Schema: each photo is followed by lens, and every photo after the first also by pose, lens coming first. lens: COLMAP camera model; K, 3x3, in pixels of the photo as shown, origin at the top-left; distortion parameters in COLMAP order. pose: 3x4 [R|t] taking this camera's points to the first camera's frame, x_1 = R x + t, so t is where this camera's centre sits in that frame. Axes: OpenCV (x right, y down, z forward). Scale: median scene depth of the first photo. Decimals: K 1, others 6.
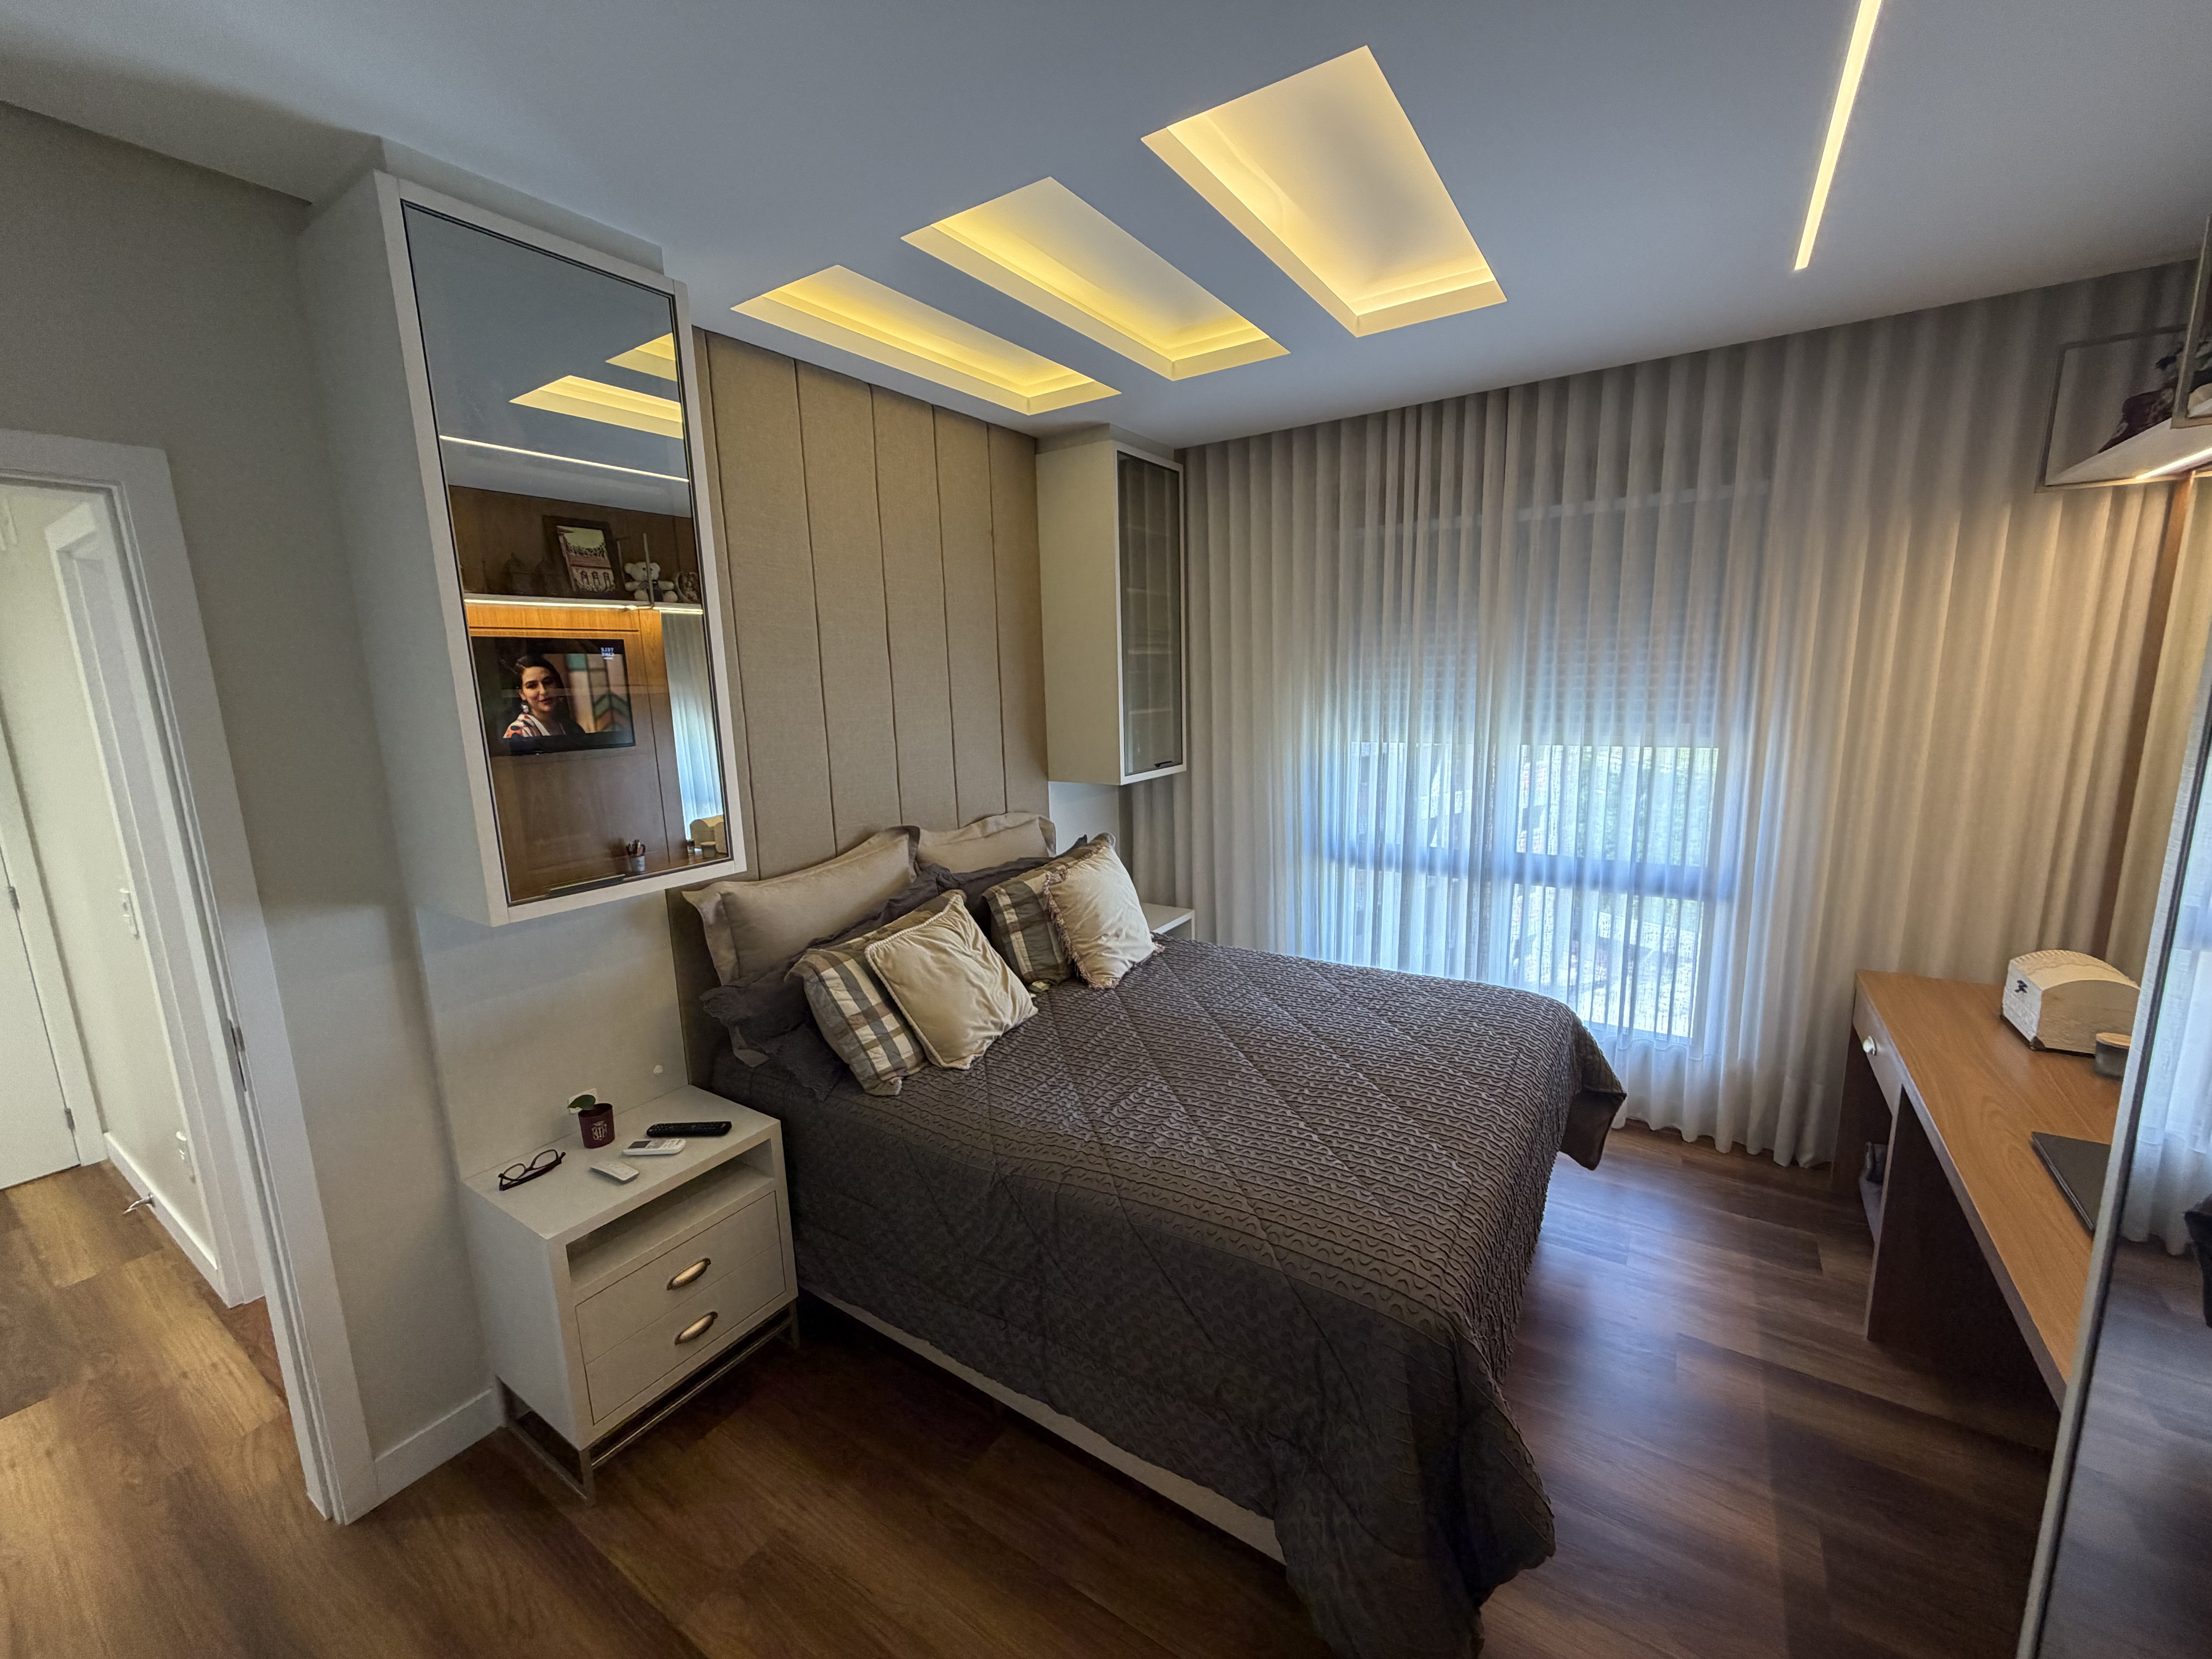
lens RADIAL K [[882.9, 0, 1103.9], [0, 882.9, 827.2], [0, 0, 1]] dist [-0.000047, 0.000105]
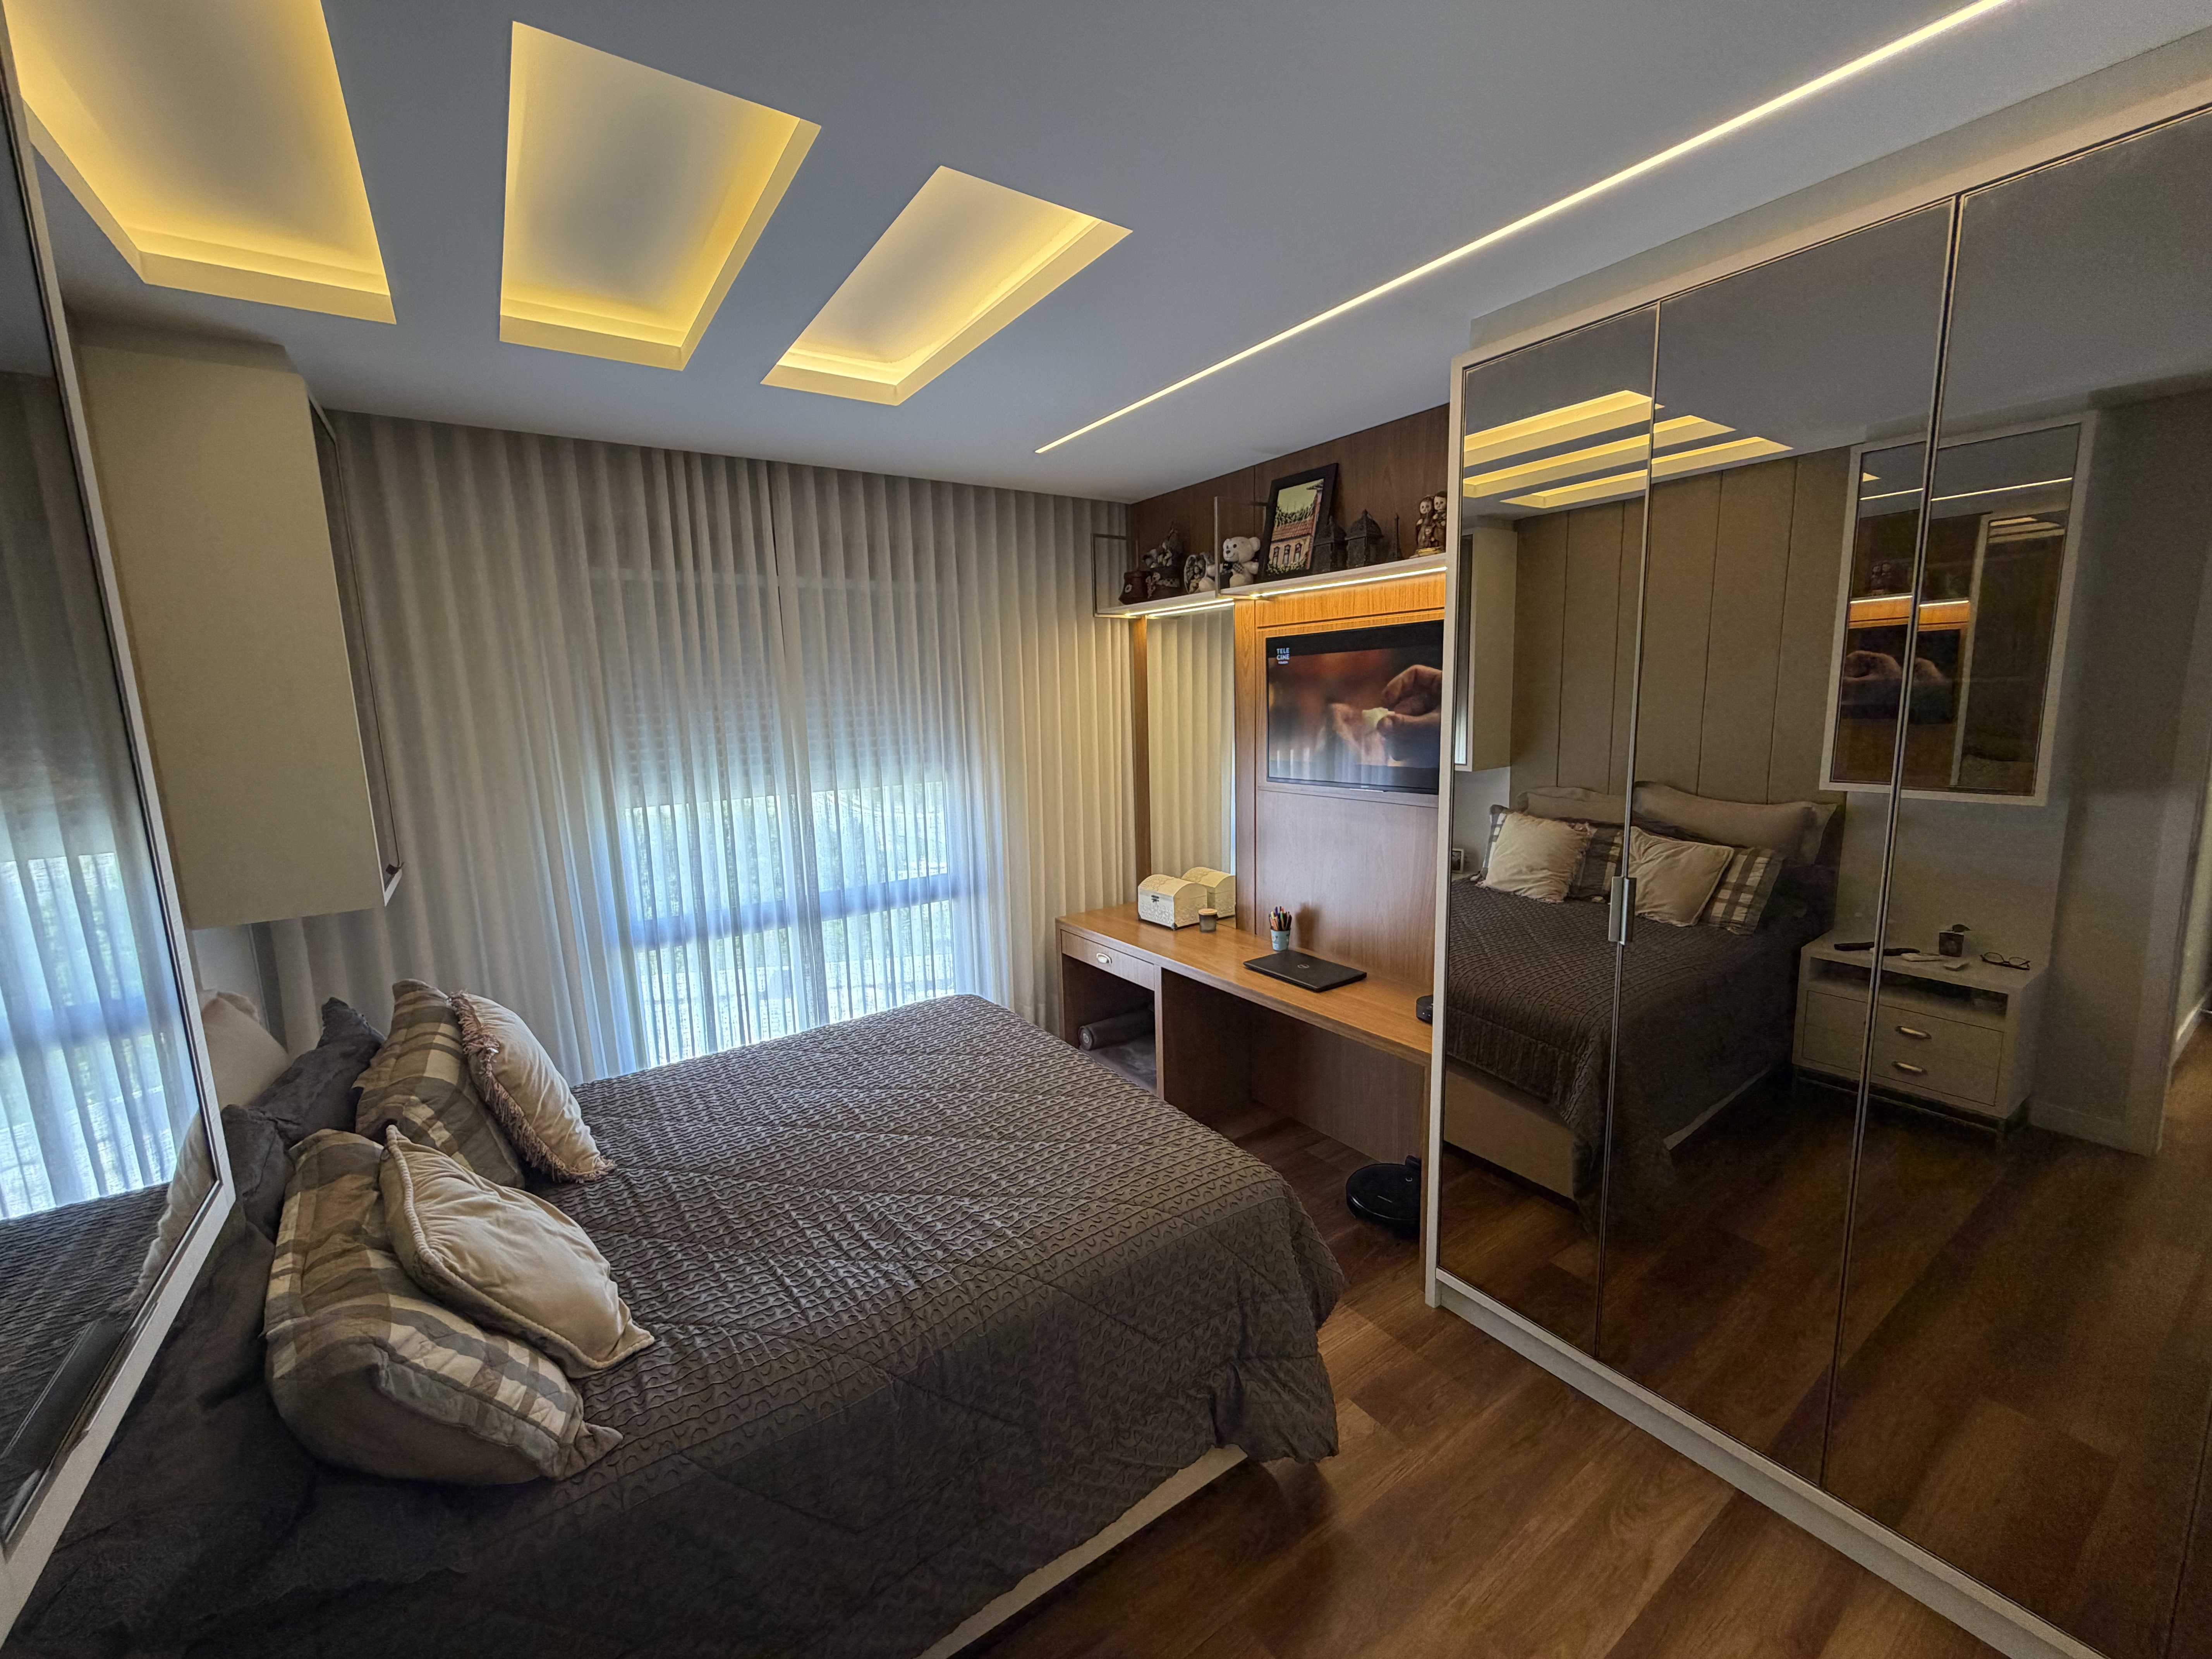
lens RADIAL K [[882.9, 0, 1103.9], [0, 882.9, 827.2], [0, 0, 1]] dist [-0.000047, 0.000105]
pose [[0.373164, -0.117794, 0.920257, -0.542727], [0.187173, 0.981070, 0.049679, -0.057603], [-0.908688, 0.153709, 0.388148, 0.377100]]
